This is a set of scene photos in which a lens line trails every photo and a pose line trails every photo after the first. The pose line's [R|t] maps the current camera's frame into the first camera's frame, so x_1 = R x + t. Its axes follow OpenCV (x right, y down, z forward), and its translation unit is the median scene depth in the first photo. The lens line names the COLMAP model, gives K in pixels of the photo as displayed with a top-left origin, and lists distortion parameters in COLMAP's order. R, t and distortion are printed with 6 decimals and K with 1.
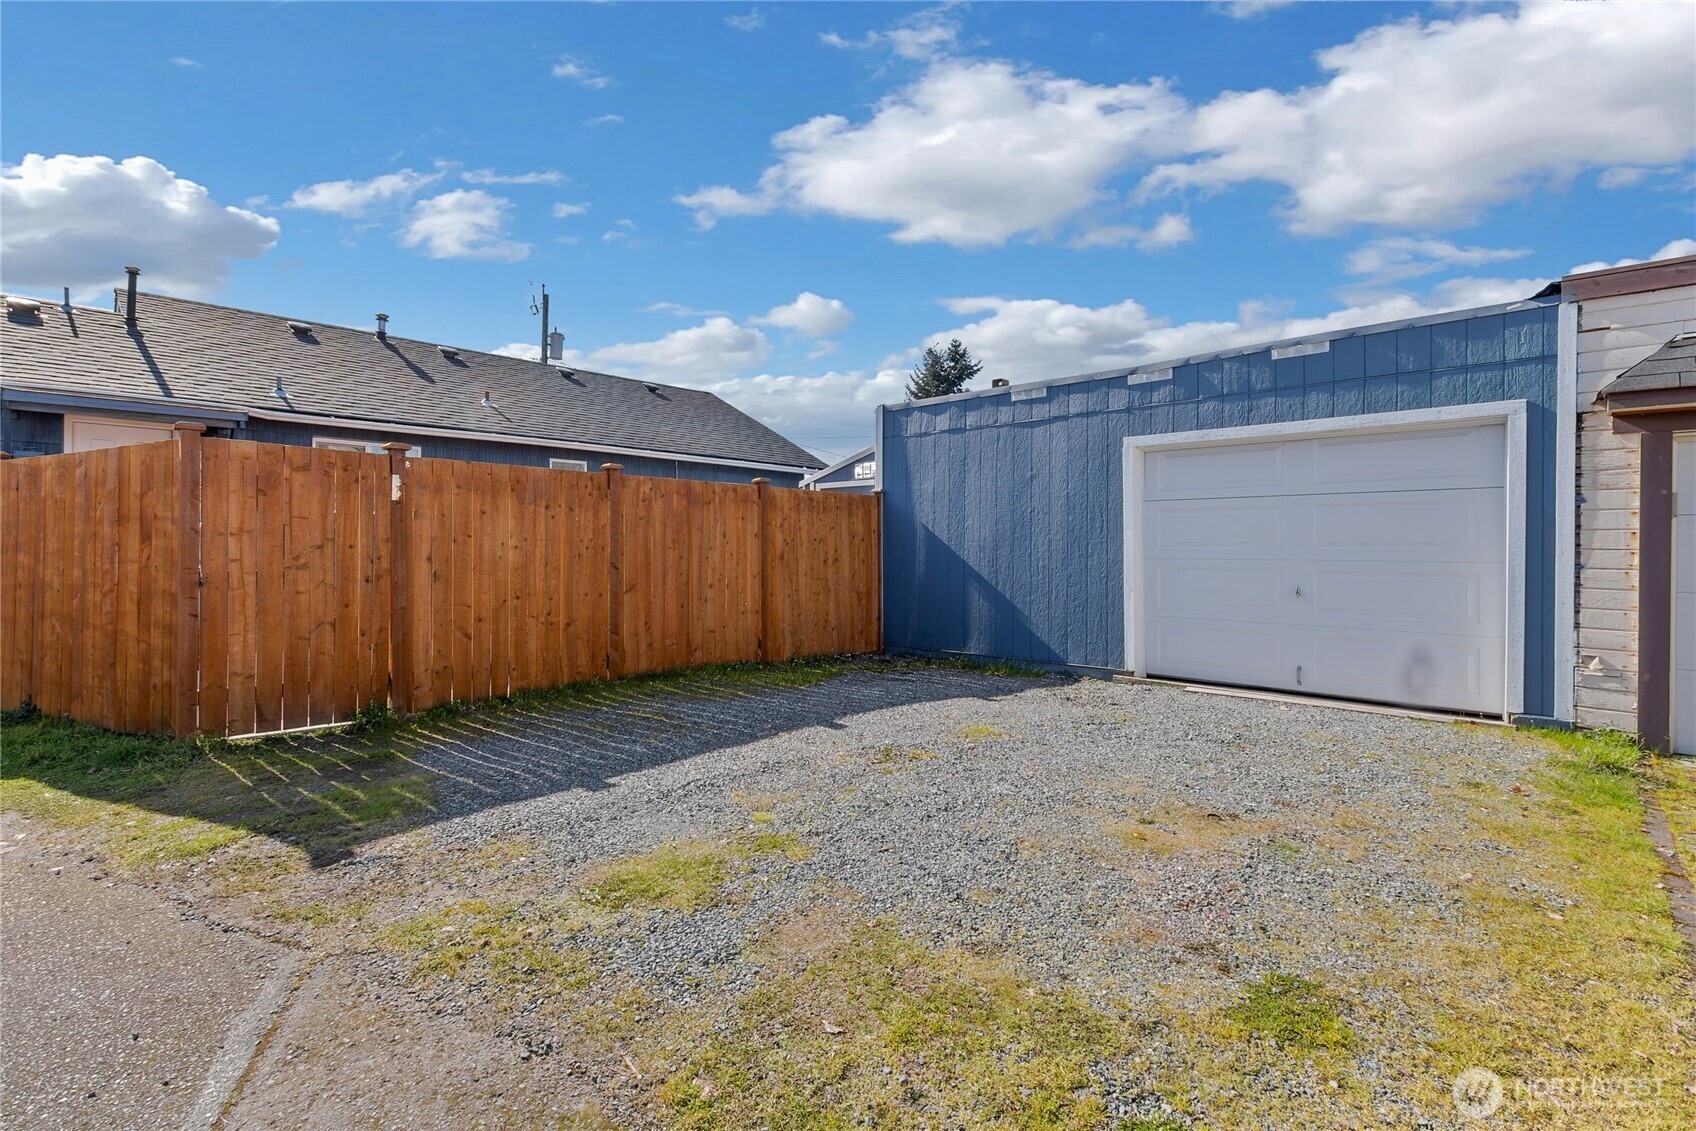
lens RADIAL K [[830.9, 0, 854.1], [0, 830.9, 559.3], [0, 0, 1]] dist [0.007815, -0.002627]
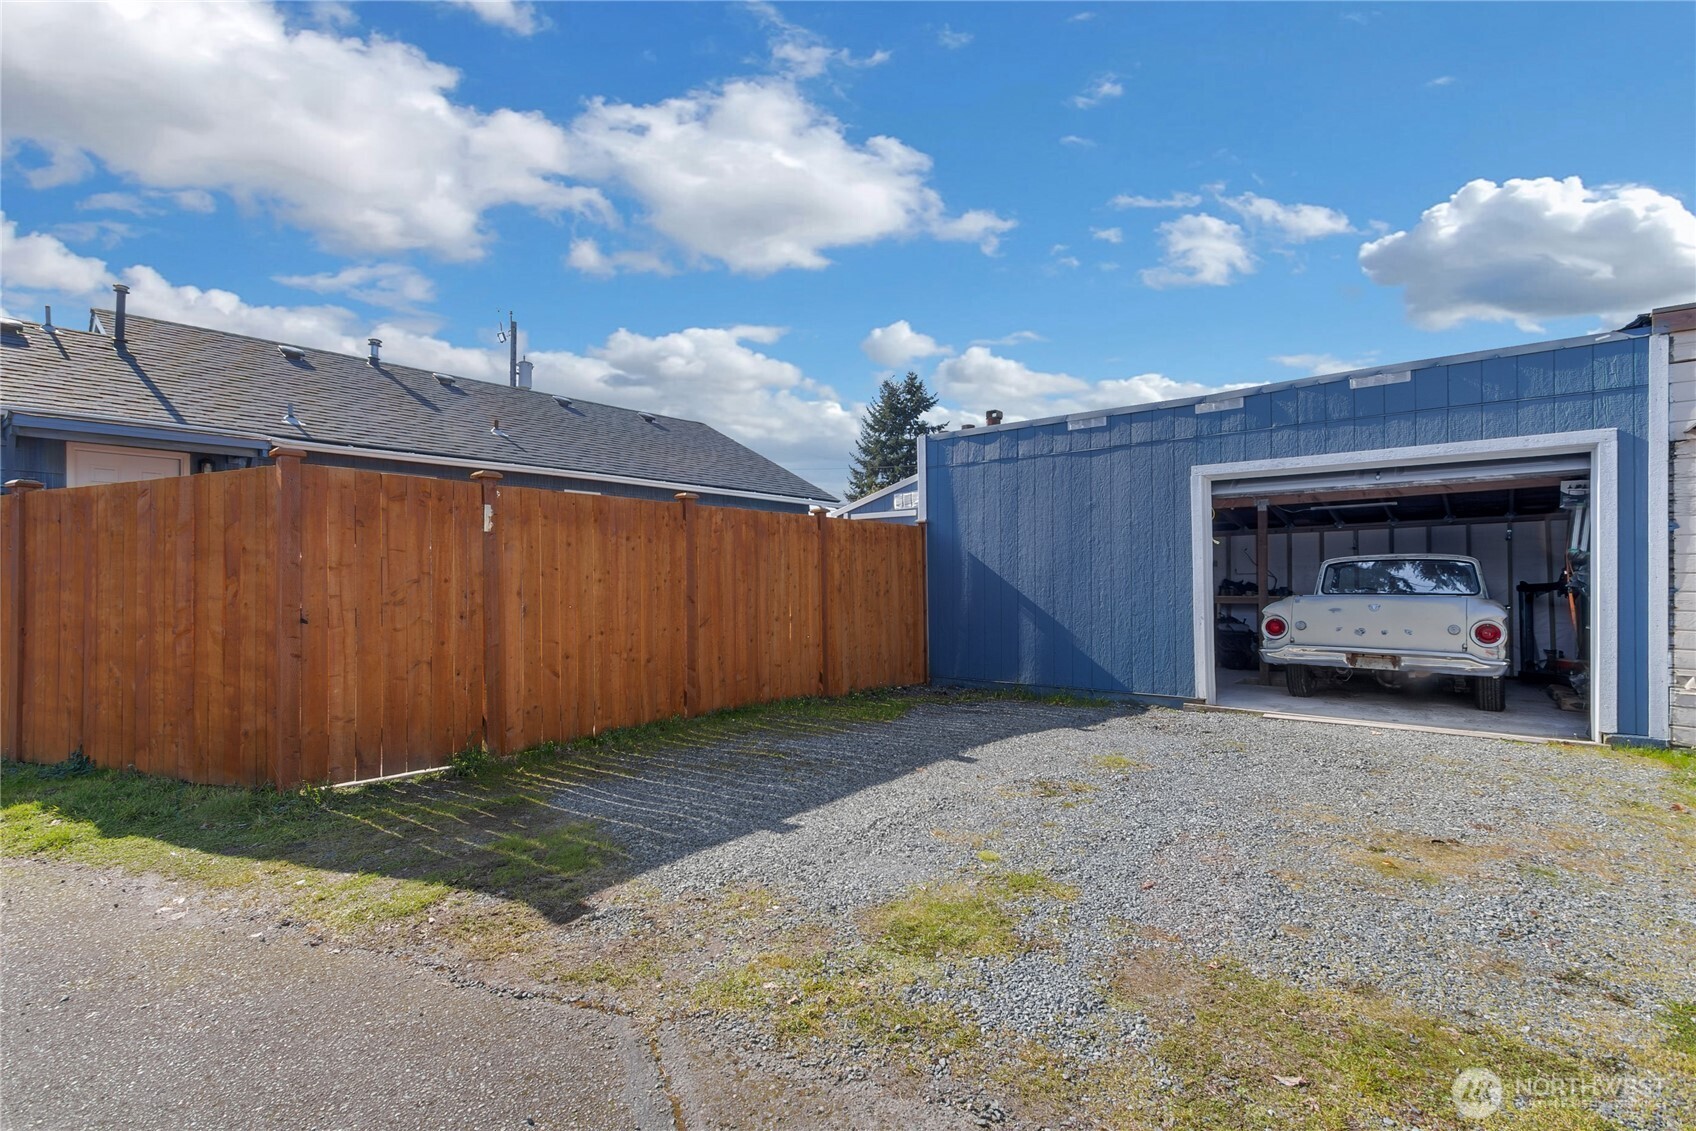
lens RADIAL K [[830.9, 0, 839.7], [0, 830.9, 593.6], [0, 0, 1]] dist [0.007815, -0.002627]
pose [[0.998010, -0.009544, 0.062328, -0.211232], [0.009448, 0.999954, 0.001838, 0.001679], [-0.062343, -0.001245, 0.998054, 0.030475]]
